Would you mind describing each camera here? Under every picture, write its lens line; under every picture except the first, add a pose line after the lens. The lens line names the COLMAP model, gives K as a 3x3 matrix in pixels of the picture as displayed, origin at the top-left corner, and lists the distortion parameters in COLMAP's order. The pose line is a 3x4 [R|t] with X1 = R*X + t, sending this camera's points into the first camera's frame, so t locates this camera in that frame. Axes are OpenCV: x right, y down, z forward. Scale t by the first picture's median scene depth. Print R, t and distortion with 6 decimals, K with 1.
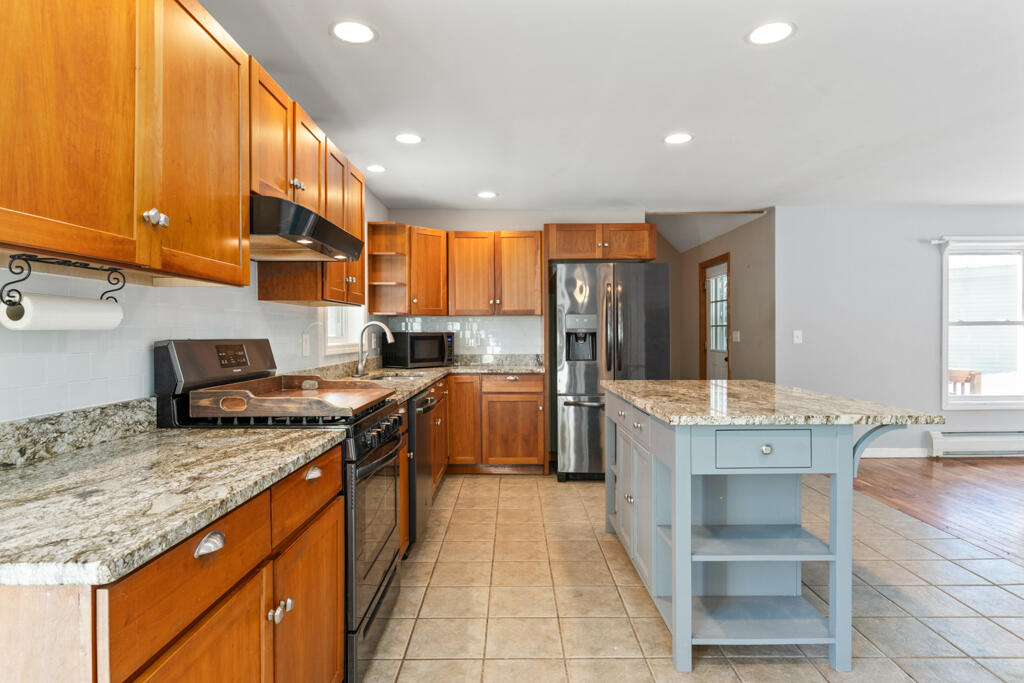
lens RADIAL K [[576.5, 0, 517.3], [0, 576.5, 342.7], [0, 0, 1]] dist [-0.002054, 0.000138]
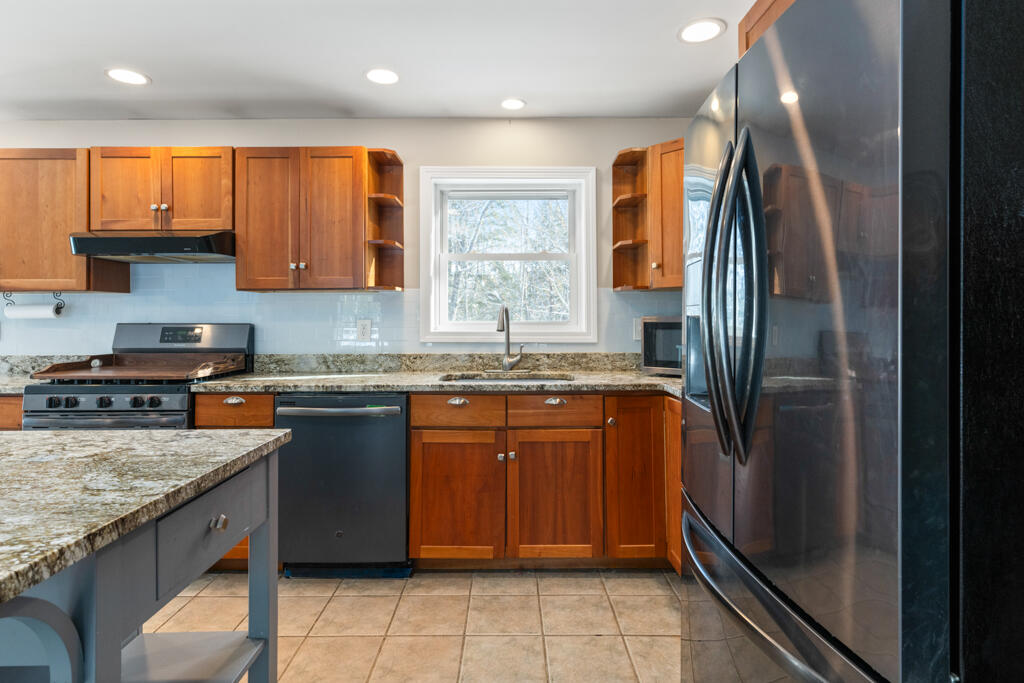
lens RADIAL K [[545.0, 0, 496.3], [0, 545.0, 309.7], [0, 0, 1]] dist [0.003170, 0.000846]
pose [[-0.015231, -0.012366, -0.999808, 0.600890], [-0.013441, 0.999836, -0.012162, -0.023920], [0.999794, 0.013253, -0.015394, 1.252703]]
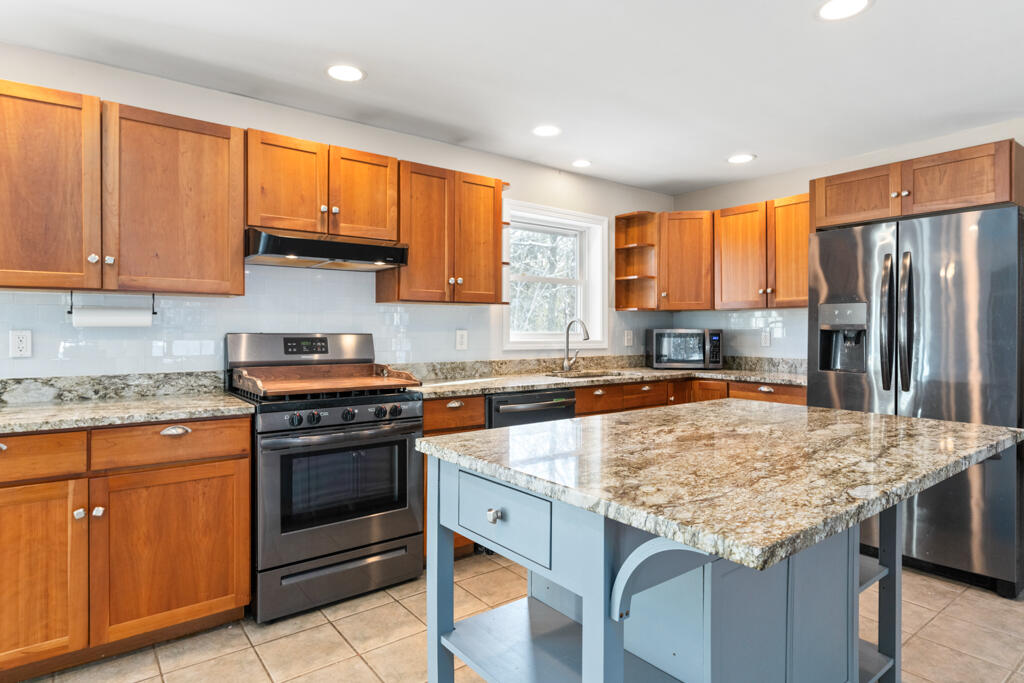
lens RADIAL K [[575.6, 0, 506.1], [0, 575.6, 329.9], [0, 0, 1]] dist [-0.000752, 0.001231]
pose [[0.600970, 0.004501, -0.799259, 0.588382], [-0.017934, 0.999808, -0.007854, -0.008316], [0.799070, 0.019053, 0.600935, 0.390678]]
